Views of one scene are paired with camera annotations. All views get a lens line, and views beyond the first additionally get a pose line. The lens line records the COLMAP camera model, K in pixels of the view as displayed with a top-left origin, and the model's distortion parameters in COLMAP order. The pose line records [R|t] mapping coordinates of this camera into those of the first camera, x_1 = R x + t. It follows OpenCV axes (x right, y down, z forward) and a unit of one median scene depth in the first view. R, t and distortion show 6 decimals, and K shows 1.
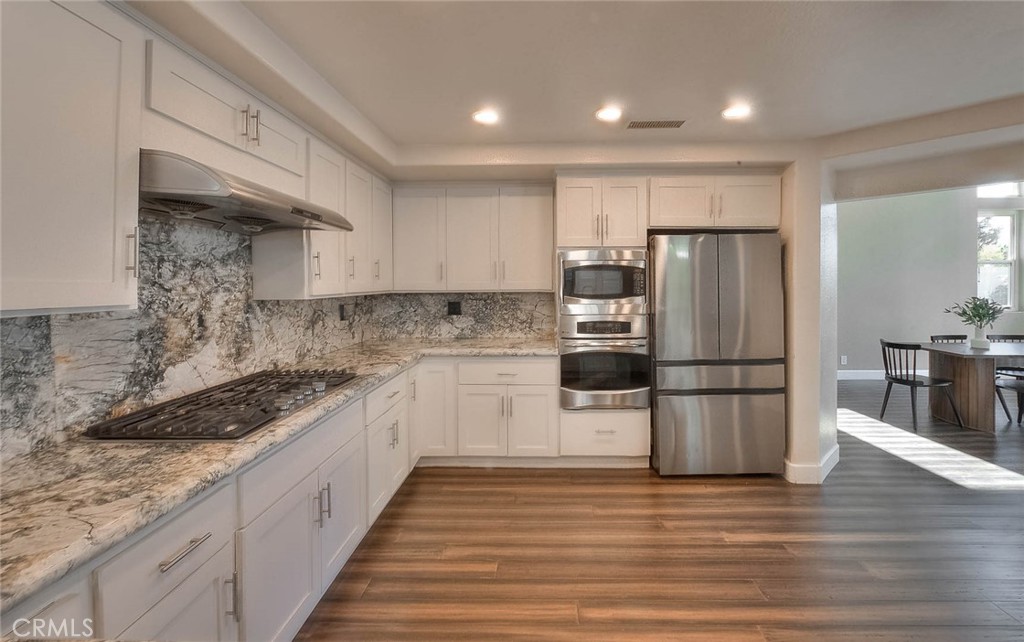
lens RADIAL K [[434.0, 0, 531.8], [0, 434.0, 285.4], [0, 0, 1]] dist [-0.001344, -0.000766]
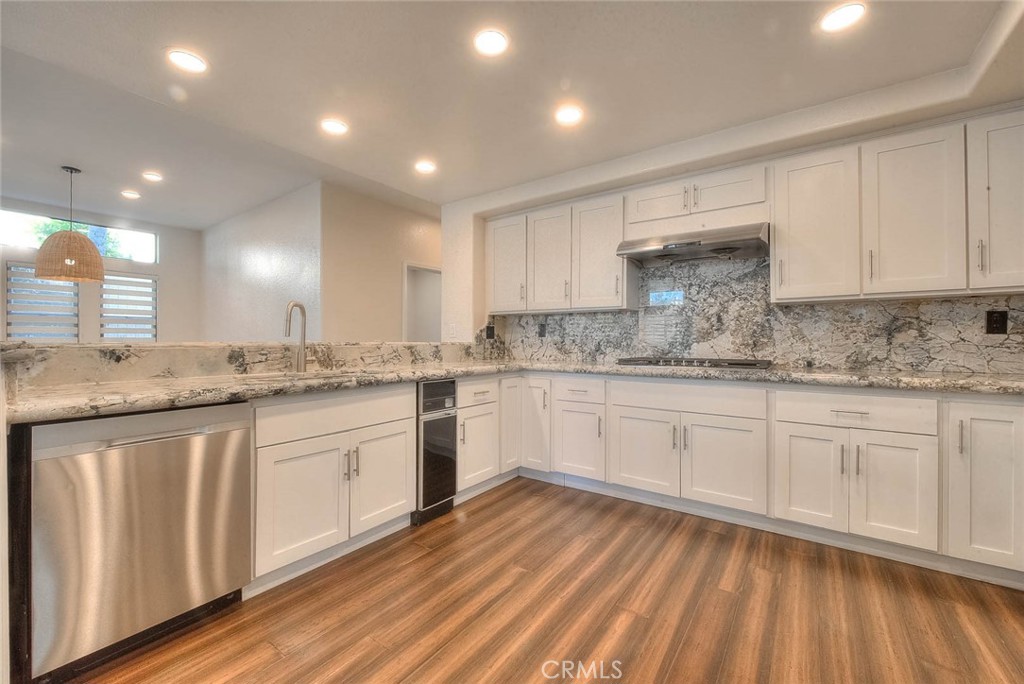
lens RADIAL K [[419.6, 0, 510.7], [0, 419.6, 336.1], [0, 0, 1]] dist [-0.002085, -0.000411]
pose [[-0.567682, 0.000489, -0.823248, 0.673325], [-0.000934, 0.999999, 0.001238, 0.100093], [0.823247, 0.001472, -0.567681, 0.867527]]
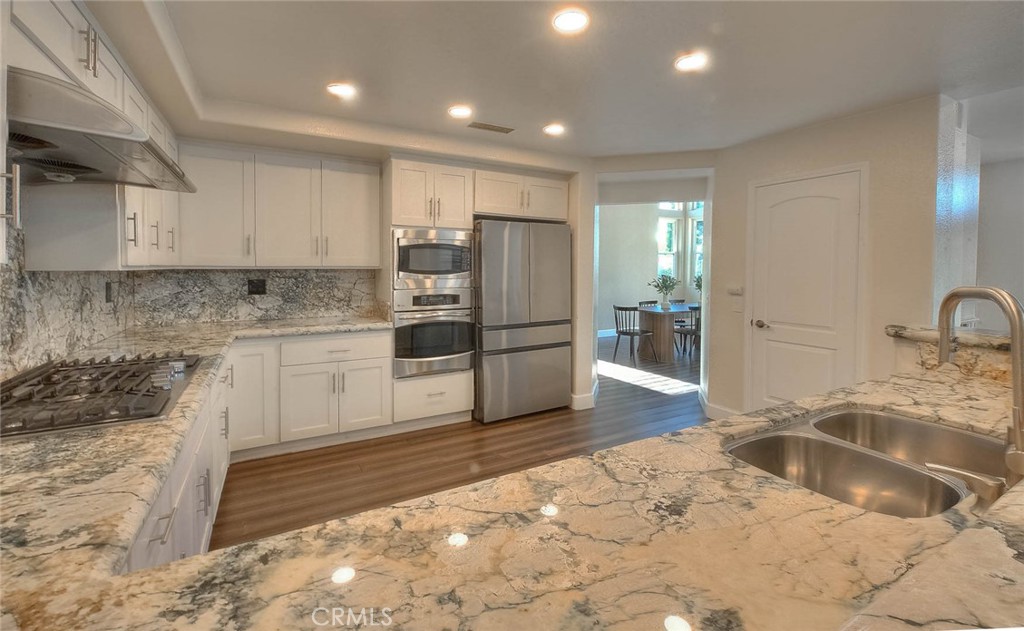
lens RADIAL K [[434.2, 0, 512.8], [0, 434.2, 274.1], [0, 0, 1]] dist [-0.014271, 0.000164]
pose [[0.862362, 0.004654, 0.506272, -0.234896], [-0.007377, 0.999967, 0.003373, 0.025703], [-0.506239, -0.006644, 0.862367, -0.058567]]
